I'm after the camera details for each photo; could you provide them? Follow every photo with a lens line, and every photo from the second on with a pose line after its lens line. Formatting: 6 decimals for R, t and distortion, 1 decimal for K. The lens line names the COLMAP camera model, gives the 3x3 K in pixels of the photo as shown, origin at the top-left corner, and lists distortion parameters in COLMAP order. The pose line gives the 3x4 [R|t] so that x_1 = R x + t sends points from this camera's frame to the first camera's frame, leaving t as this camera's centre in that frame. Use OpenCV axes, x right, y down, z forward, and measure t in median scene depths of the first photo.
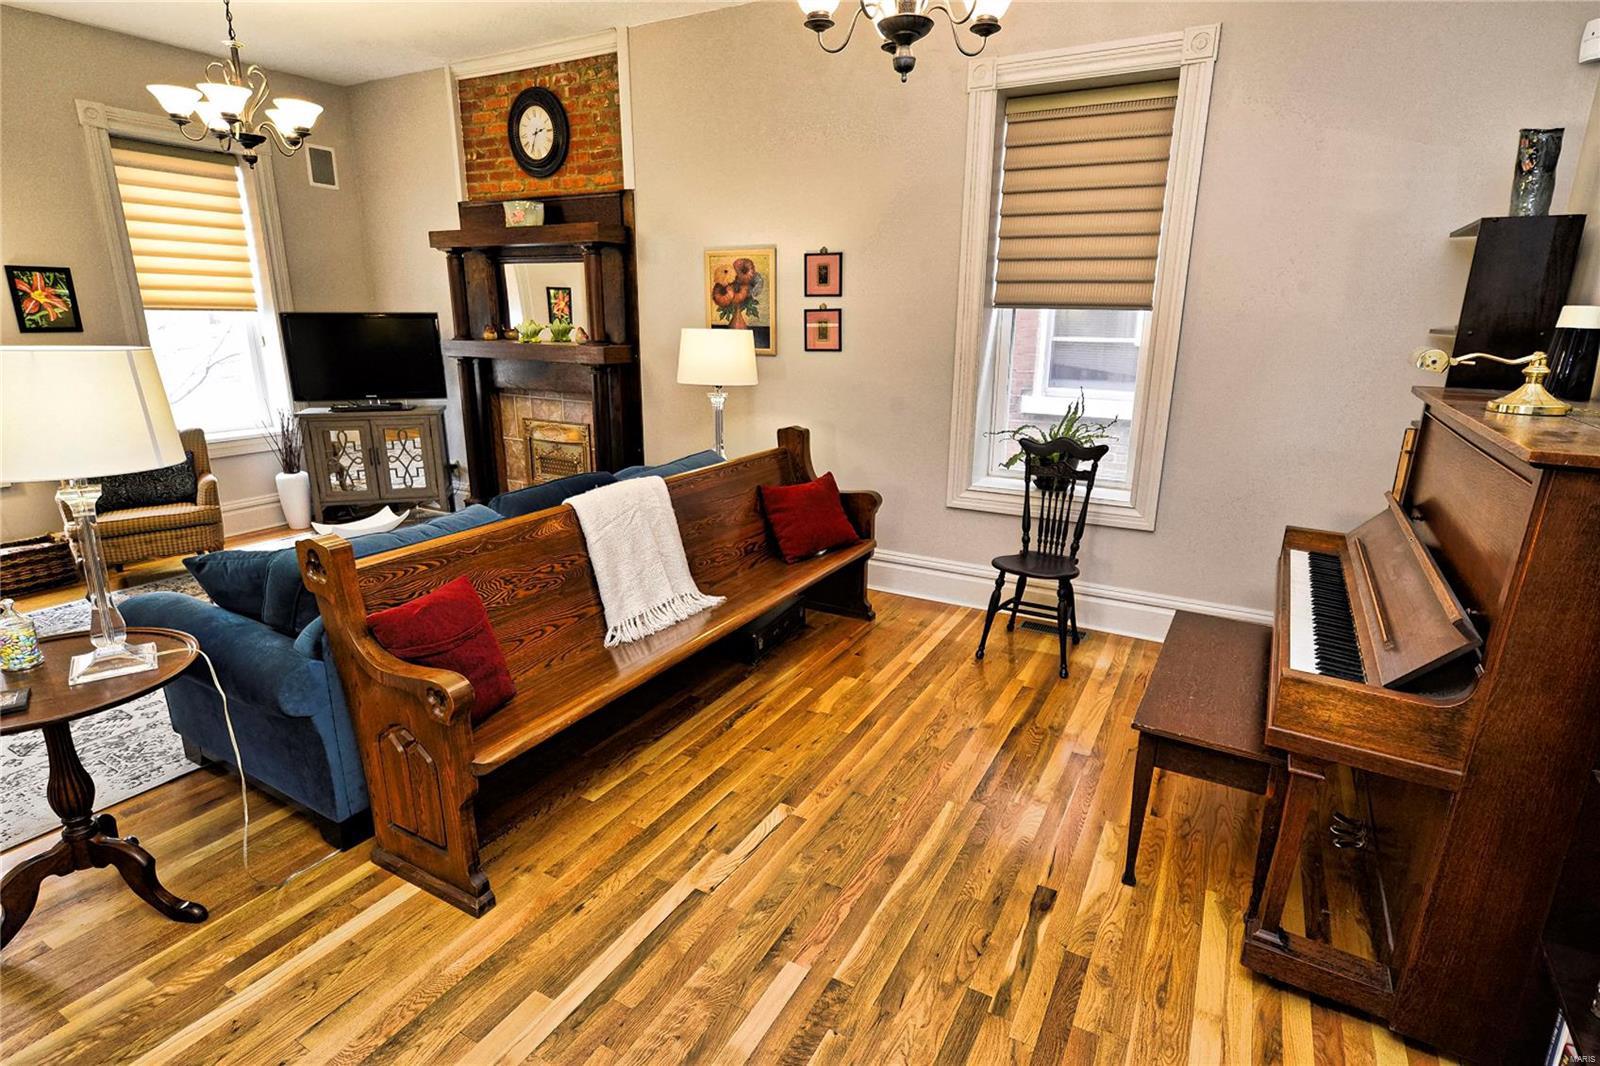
lens RADIAL K [[805.9, 0, 808.4], [0, 805.9, 531.5], [0, 0, 1]] dist [-0.003772, 0.000304]
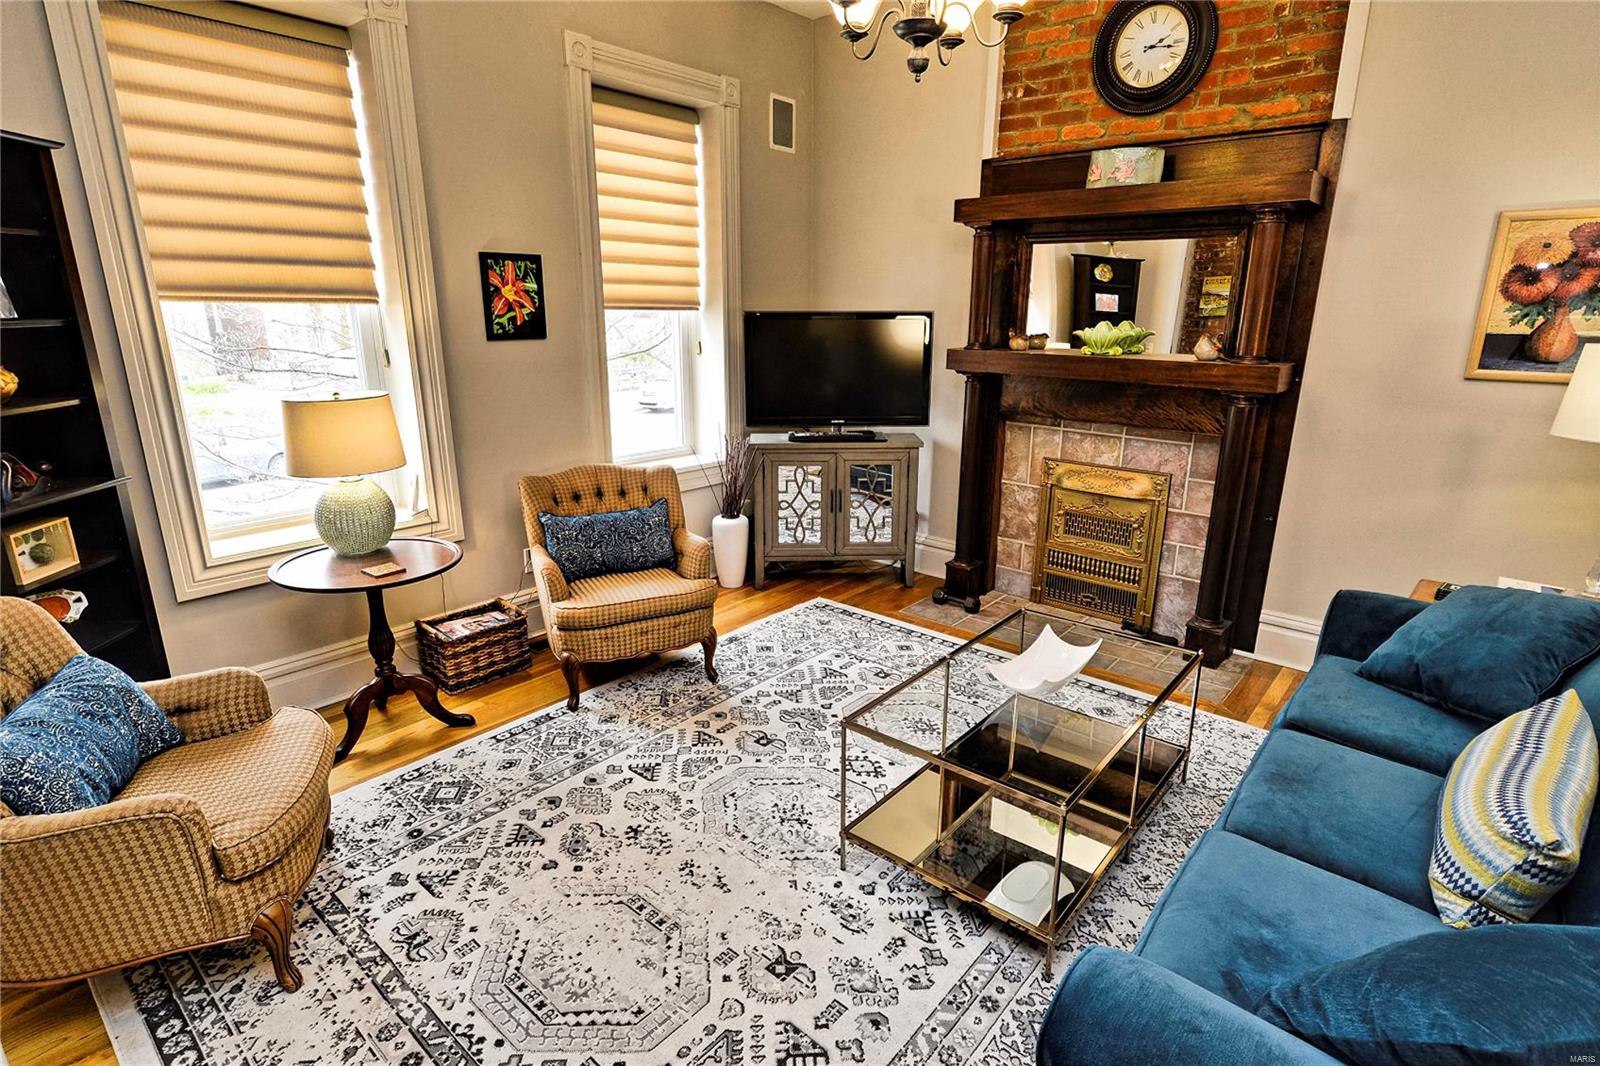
lens RADIAL K [[805.9, 0, 804.4], [0, 805.9, 528.9], [0, 0, 1]] dist [-0.003772, 0.000304]
pose [[0.977362, 0.053357, -0.204736, -0.458806], [-0.052254, 0.998576, 0.010791, -0.081559], [0.205020, 0.000152, 0.978758, 0.274858]]
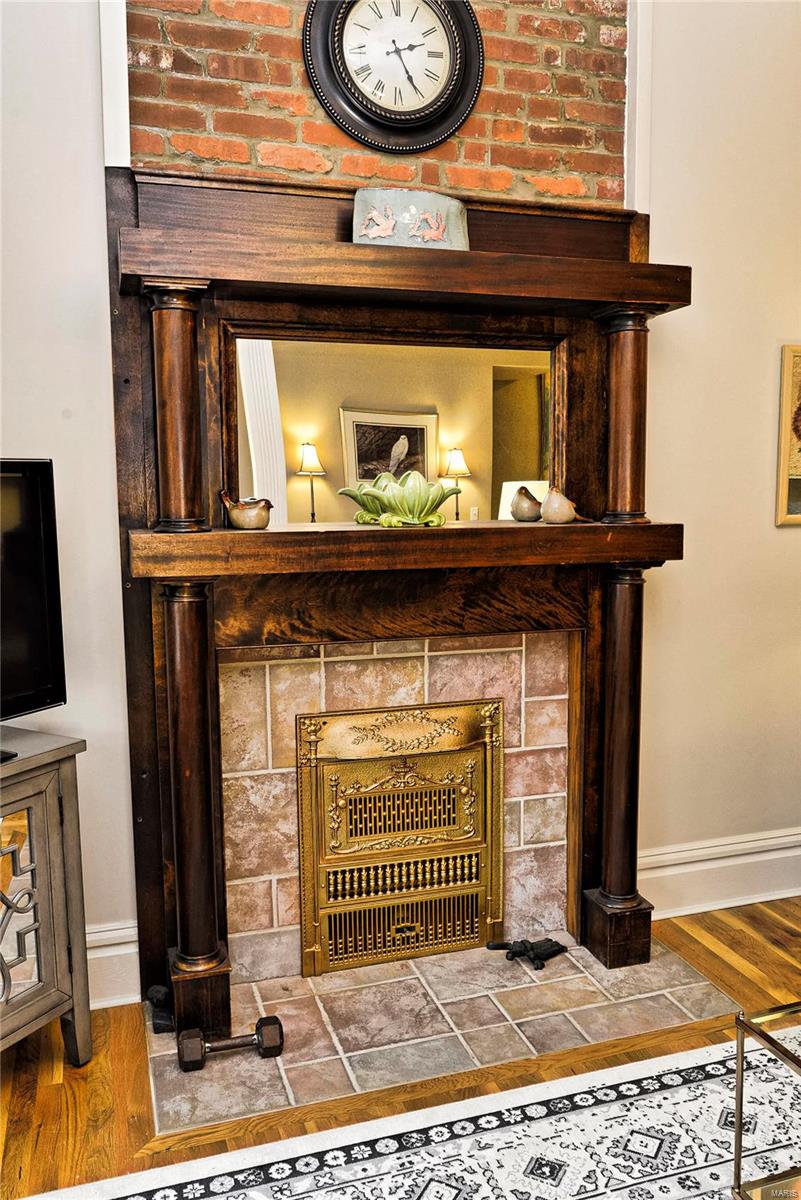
lens RADIAL K [[967.0, 0, 401.9], [0, 967.0, 601.8], [0, 0, 1]] dist [-0.009643, 0.004723]
pose [[0.688689, -0.104428, 0.717497, -0.730509], [0.206025, 0.976968, -0.055561, -0.176200], [-0.695170, 0.186086, 0.694342, 0.687575]]
